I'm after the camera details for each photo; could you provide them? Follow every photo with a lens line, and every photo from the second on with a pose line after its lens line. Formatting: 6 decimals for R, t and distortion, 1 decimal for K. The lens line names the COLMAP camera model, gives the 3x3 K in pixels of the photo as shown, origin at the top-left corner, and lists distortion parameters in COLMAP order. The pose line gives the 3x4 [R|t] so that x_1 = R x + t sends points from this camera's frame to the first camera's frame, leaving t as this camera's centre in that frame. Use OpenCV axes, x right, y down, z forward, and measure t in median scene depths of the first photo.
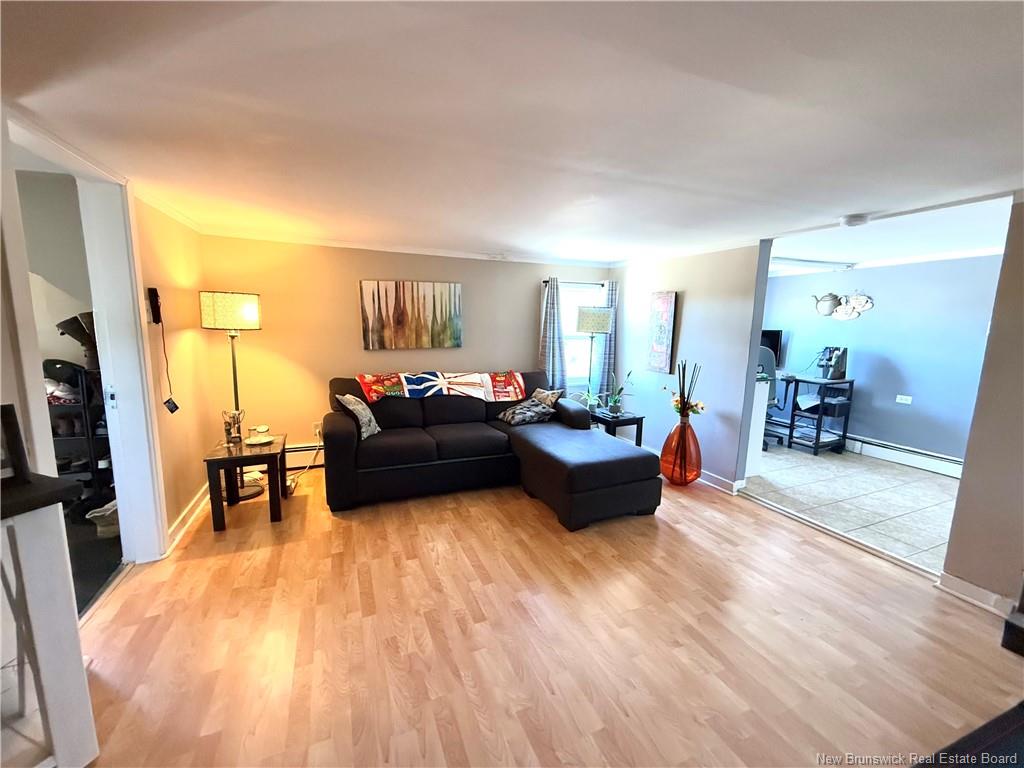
lens RADIAL K [[412.7, 0, 509.8], [0, 412.7, 382.8], [0, 0, 1]] dist [0.002477, 0.000180]
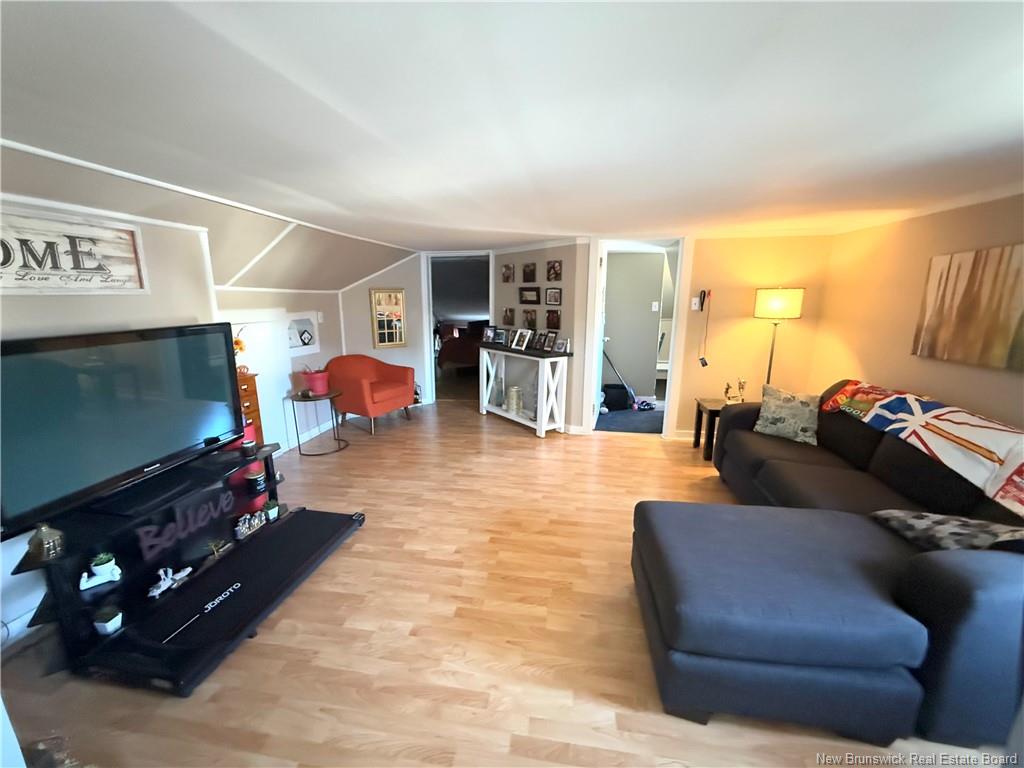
lens RADIAL K [[412.7, 0, 510.8], [0, 412.7, 384.0], [0, 0, 1]] dist [0.002477, 0.000180]
pose [[-0.539407, 0.153217, -0.827988, 0.801878], [-0.139593, 0.953429, 0.267370, -0.161269], [0.830393, 0.259803, -0.492899, 0.997457]]
